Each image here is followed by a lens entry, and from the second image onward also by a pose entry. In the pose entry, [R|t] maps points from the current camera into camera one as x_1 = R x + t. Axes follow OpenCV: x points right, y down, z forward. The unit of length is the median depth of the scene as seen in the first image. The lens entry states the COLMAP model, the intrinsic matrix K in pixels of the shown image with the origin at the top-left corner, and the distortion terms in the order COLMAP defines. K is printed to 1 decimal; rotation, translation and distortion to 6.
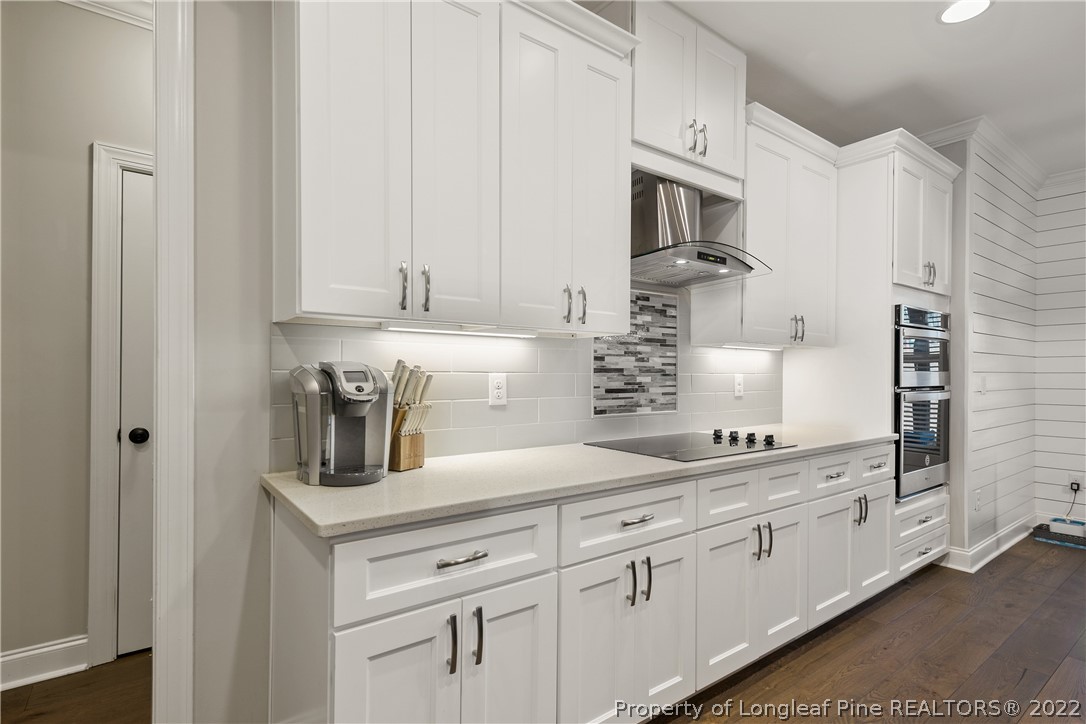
lens RADIAL K [[526.0, 0, 543.2], [0, 526.0, 373.1], [0, 0, 1]] dist [0.003976, -0.002216]
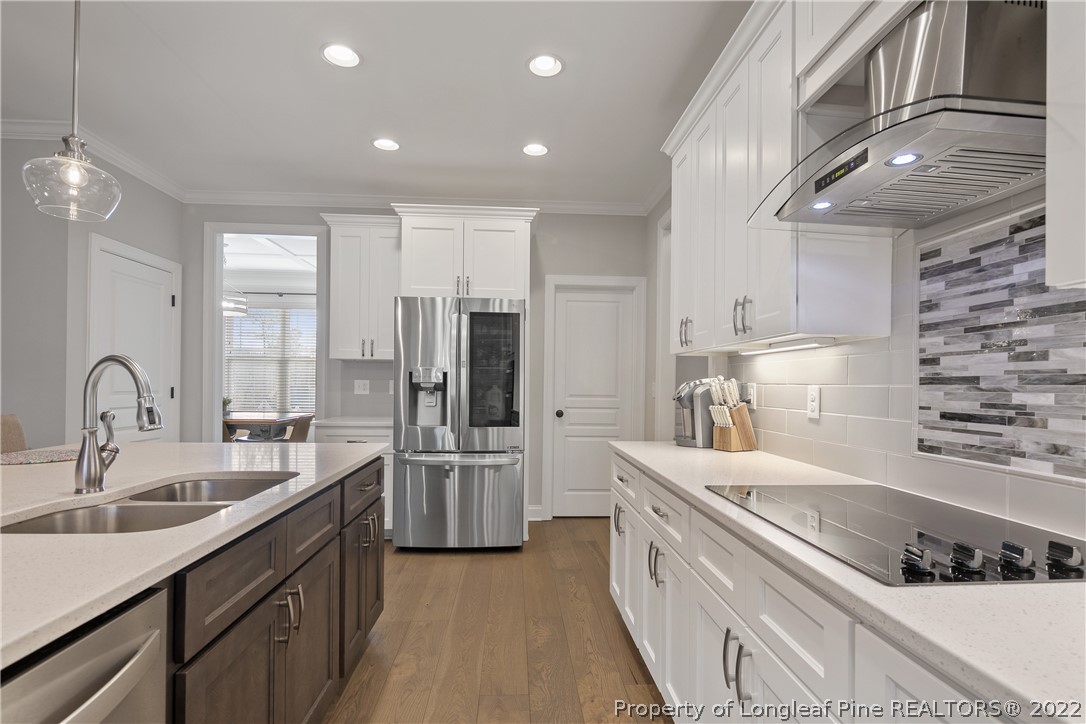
lens RADIAL K [[526.0, 0, 549.8], [0, 526.0, 381.0], [0, 0, 1]] dist [0.003976, -0.002216]
pose [[-0.532264, -0.015808, -0.846431, 0.818411], [-0.014117, 0.999852, -0.009796, 0.006870], [0.846461, 0.006735, -0.532408, 0.902817]]
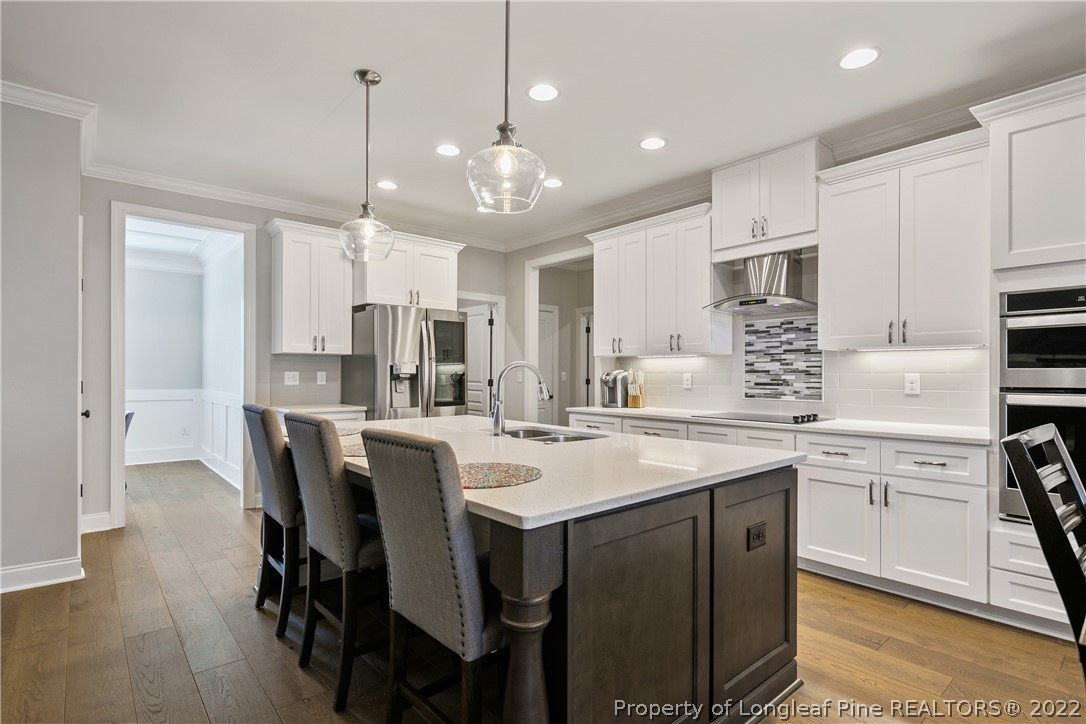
lens RADIAL K [[526.0, 0, 542.2], [0, 526.0, 371.1], [0, 0, 1]] dist [0.003976, -0.002216]
pose [[0.084965, -0.010054, -0.996333, 1.644363], [-0.001960, 0.999945, -0.010257, 0.011198], [0.996382, 0.002824, 0.084940, 0.182225]]
